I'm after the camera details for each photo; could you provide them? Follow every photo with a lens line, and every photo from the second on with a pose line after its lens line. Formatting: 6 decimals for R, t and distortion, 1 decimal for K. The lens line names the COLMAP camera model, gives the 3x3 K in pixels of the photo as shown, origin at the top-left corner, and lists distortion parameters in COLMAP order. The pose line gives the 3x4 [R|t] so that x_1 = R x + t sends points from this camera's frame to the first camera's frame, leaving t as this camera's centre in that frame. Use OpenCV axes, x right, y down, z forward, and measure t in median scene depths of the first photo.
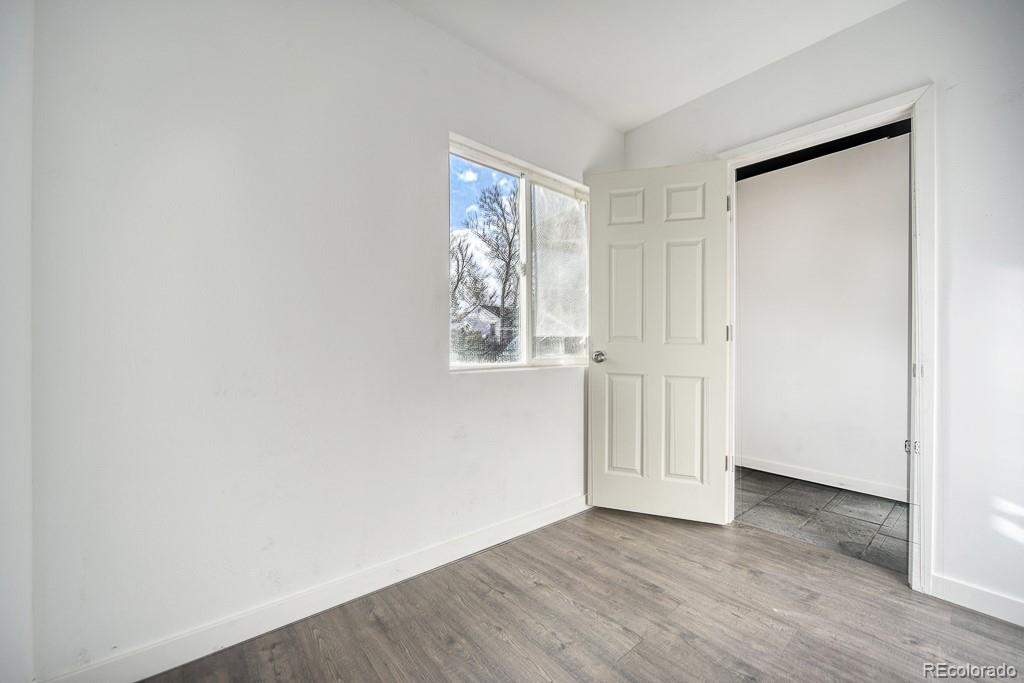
lens RADIAL K [[412.2, 0, 512.3], [0, 412.2, 334.9], [0, 0, 1]] dist [-0.014234, -0.000141]
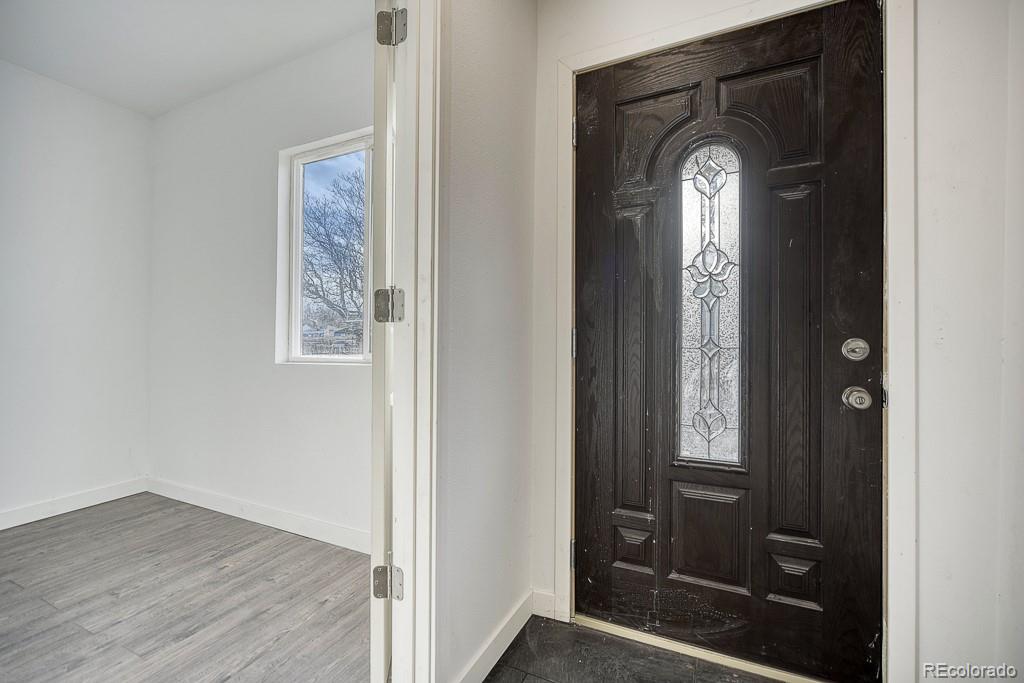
lens RADIAL K [[450.6, 0, 511.0], [0, 450.6, 333.4], [0, 0, 1]] dist [-0.010346, 0.001446]
pose [[0.404487, -0.019890, -0.914328, 1.419630], [0.020040, 0.999716, -0.012882, 0.046109], [0.914324, -0.013113, 0.404771, 1.231600]]
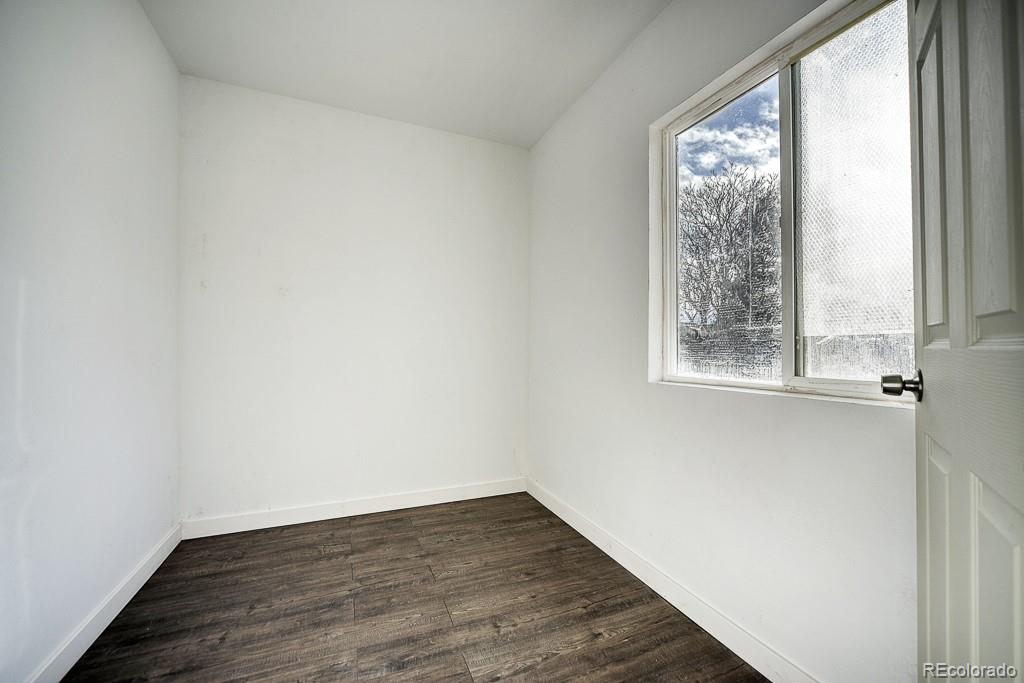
lens RADIAL K [[419.0, 0, 507.4], [0, 419.0, 337.1], [0, 0, 1]] dist [-0.013385, 0.002632]
pose [[-0.311233, -0.036470, -0.949633, 0.962183], [0.006210, 0.999164, -0.040407, 0.032406], [0.950313, -0.018473, -0.310747, 1.116038]]
